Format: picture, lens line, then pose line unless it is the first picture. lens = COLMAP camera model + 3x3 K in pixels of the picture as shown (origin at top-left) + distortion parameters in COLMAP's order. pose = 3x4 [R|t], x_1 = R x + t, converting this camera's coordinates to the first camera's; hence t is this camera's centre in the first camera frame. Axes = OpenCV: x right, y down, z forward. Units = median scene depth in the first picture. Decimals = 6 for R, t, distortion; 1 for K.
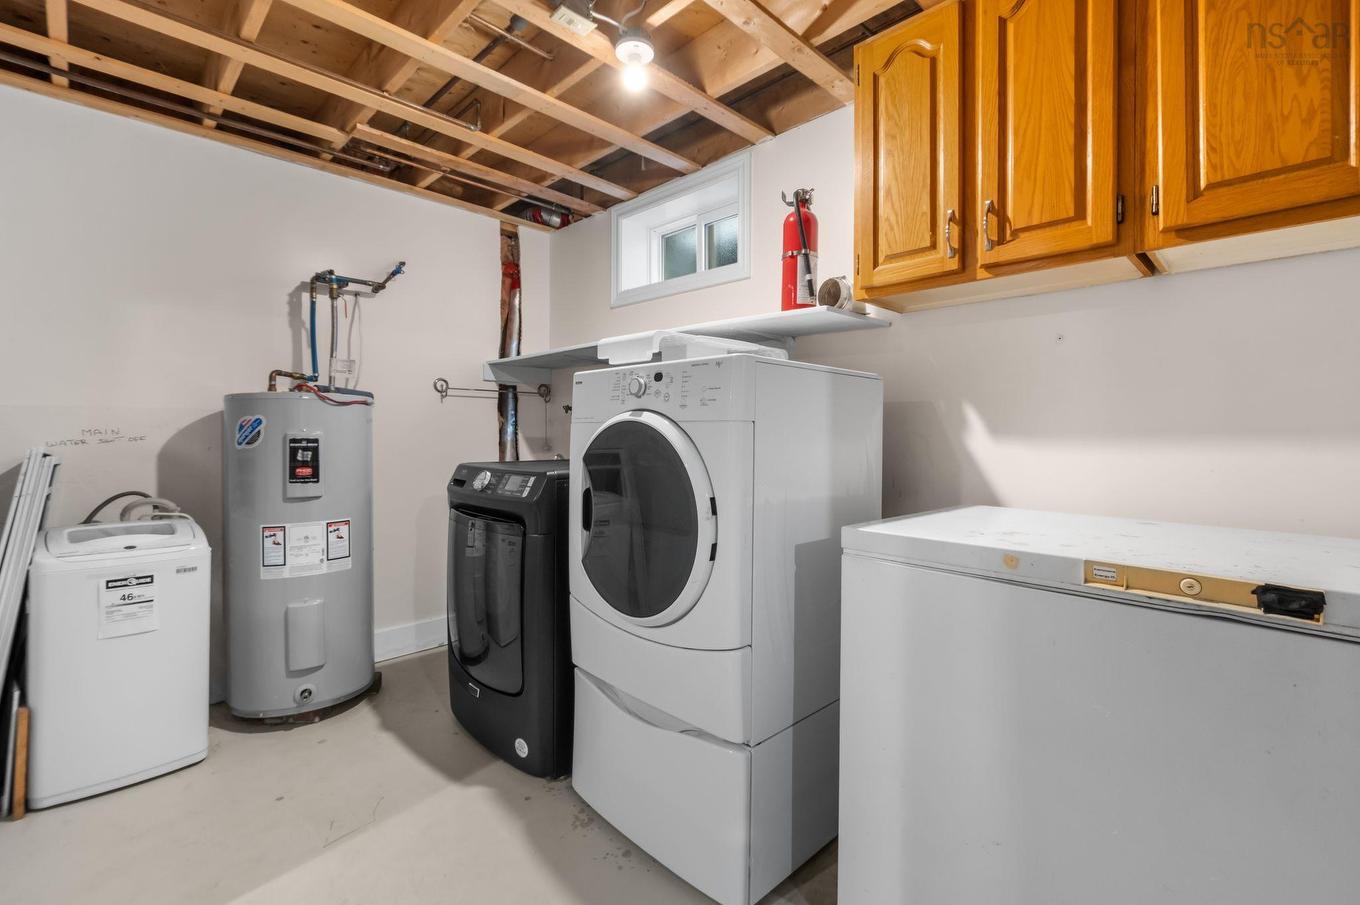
lens RADIAL K [[601.4, 0, 688.4], [0, 601.4, 446.5], [0, 0, 1]] dist [-0.002420, -0.001371]
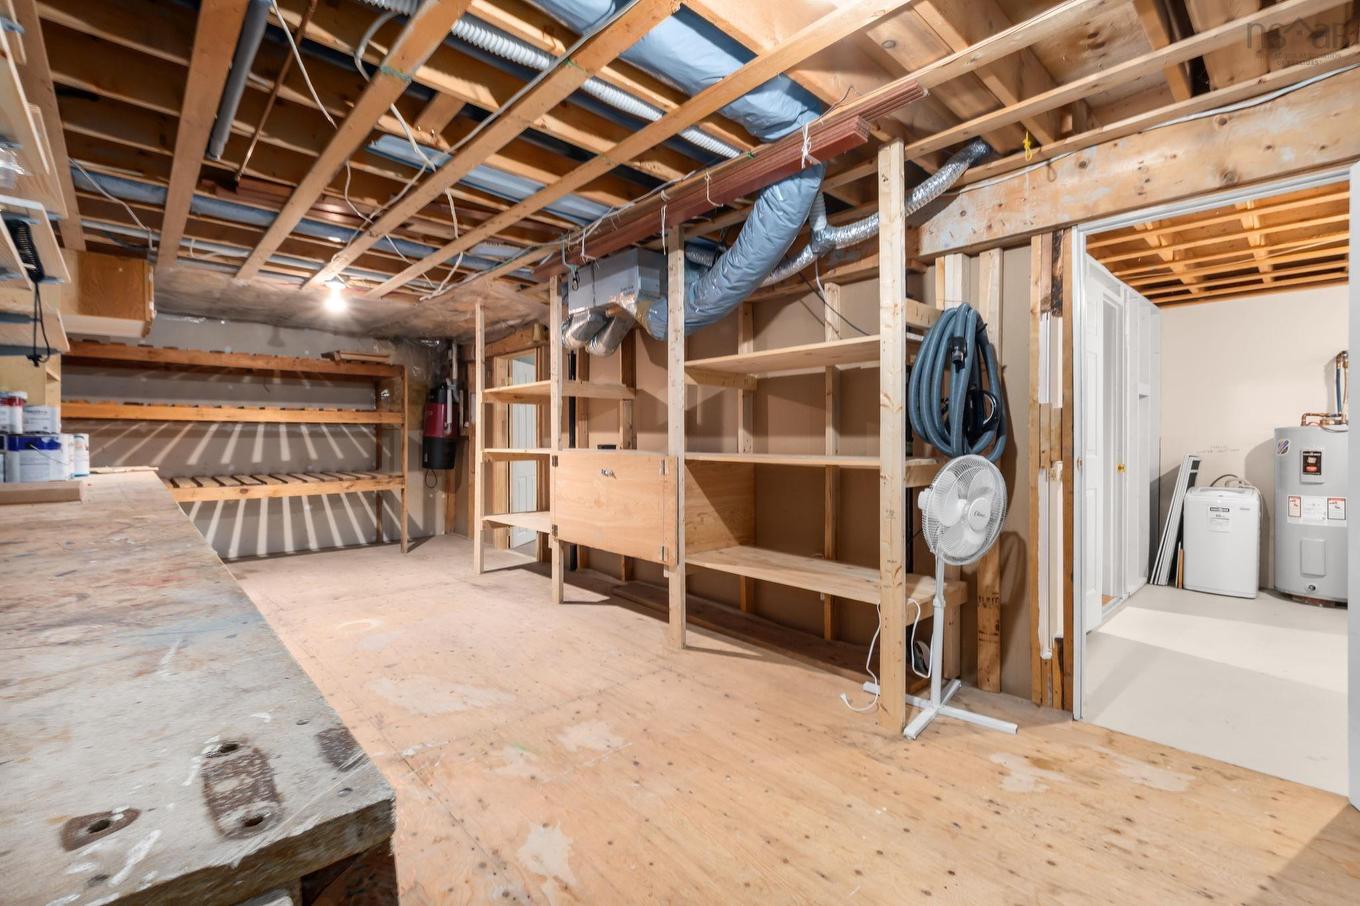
lens RADIAL K [[601.4, 0, 688.4], [0, 601.4, 447.0], [0, 0, 1]] dist [-0.002420, -0.001371]
pose [[-0.023373, 0.005037, -0.999714, 1.278015], [-0.012018, 0.999914, 0.005319, -0.012851], [0.999655, 0.012139, -0.023311, -0.907084]]
